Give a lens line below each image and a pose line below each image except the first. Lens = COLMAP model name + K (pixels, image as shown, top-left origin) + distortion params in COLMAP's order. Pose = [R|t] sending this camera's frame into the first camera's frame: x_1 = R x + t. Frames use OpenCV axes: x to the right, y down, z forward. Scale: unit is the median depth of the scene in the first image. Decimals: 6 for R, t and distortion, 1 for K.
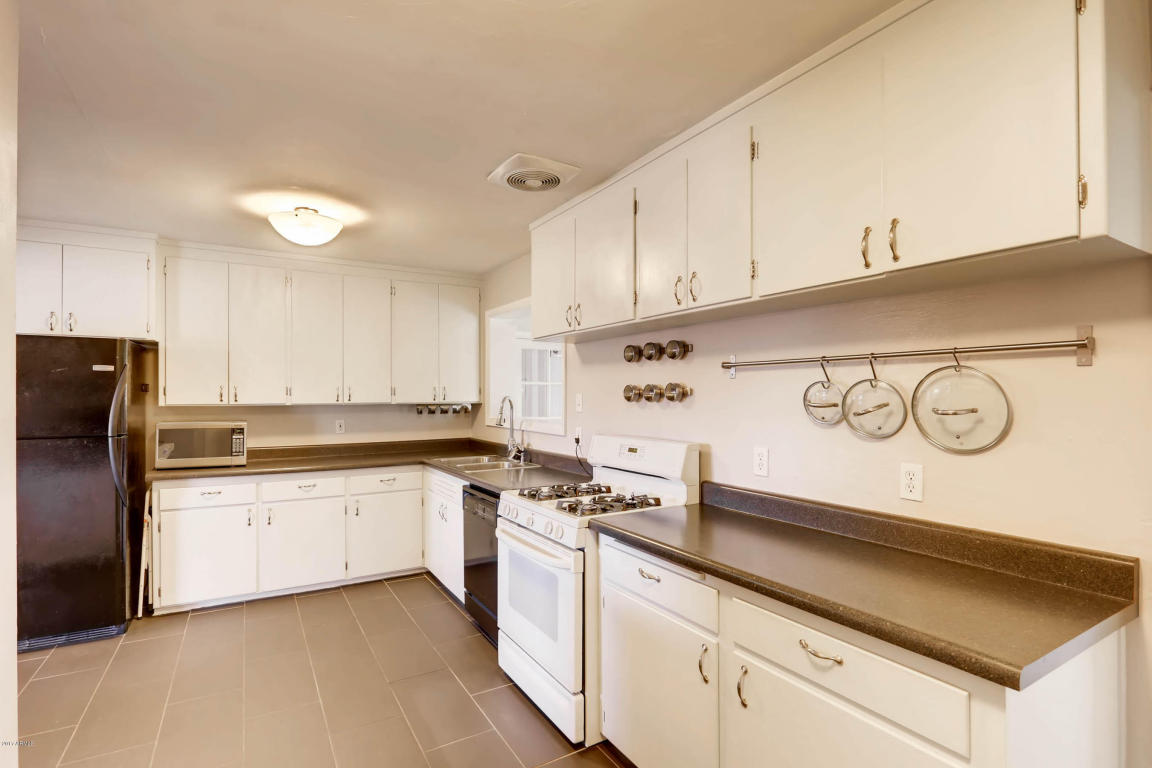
lens RADIAL K [[554.4, 0, 572.0], [0, 554.4, 393.3], [0, 0, 1]] dist [-0.013317, 0.001886]
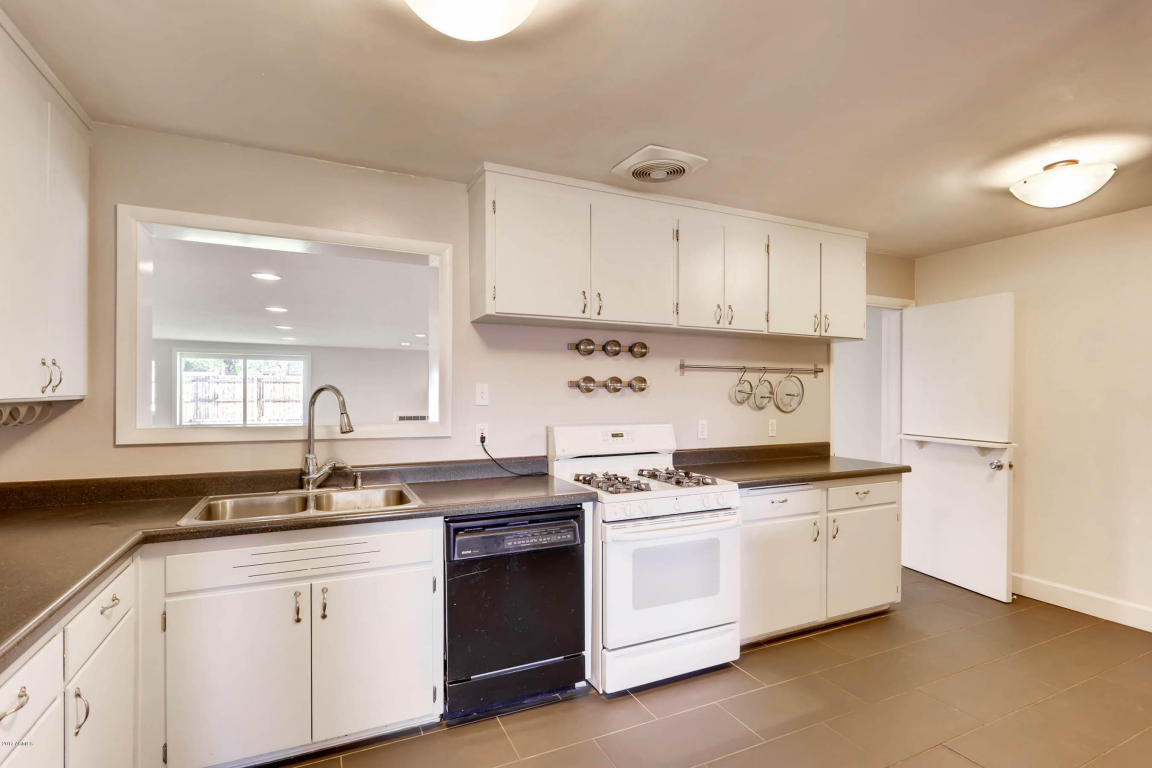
lens RADIAL K [[554.4, 0, 570.5], [0, 554.4, 391.7], [0, 0, 1]] dist [-0.013317, 0.001886]
pose [[0.094741, 0.004568, 0.995492, -1.034471], [-0.006518, 0.999971, -0.003968, 0.020046], [-0.995481, -0.006112, 0.094768, 1.009106]]
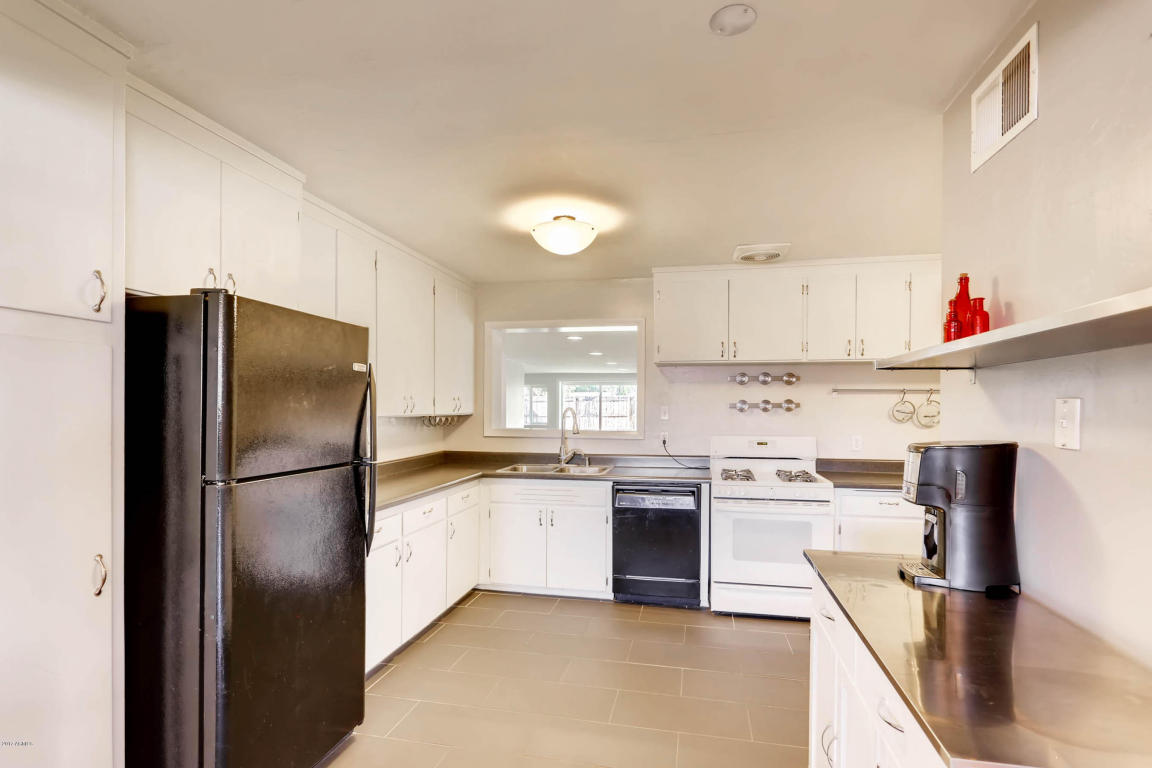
lens RADIAL K [[554.4, 0, 575.3], [0, 554.4, 405.9], [0, 0, 1]] dist [-0.013317, 0.001886]
pose [[0.683149, 0.003753, 0.730270, -1.365796], [-0.006528, 0.999978, 0.000968, 0.002038], [-0.730250, -0.005428, 0.683158, 0.350013]]
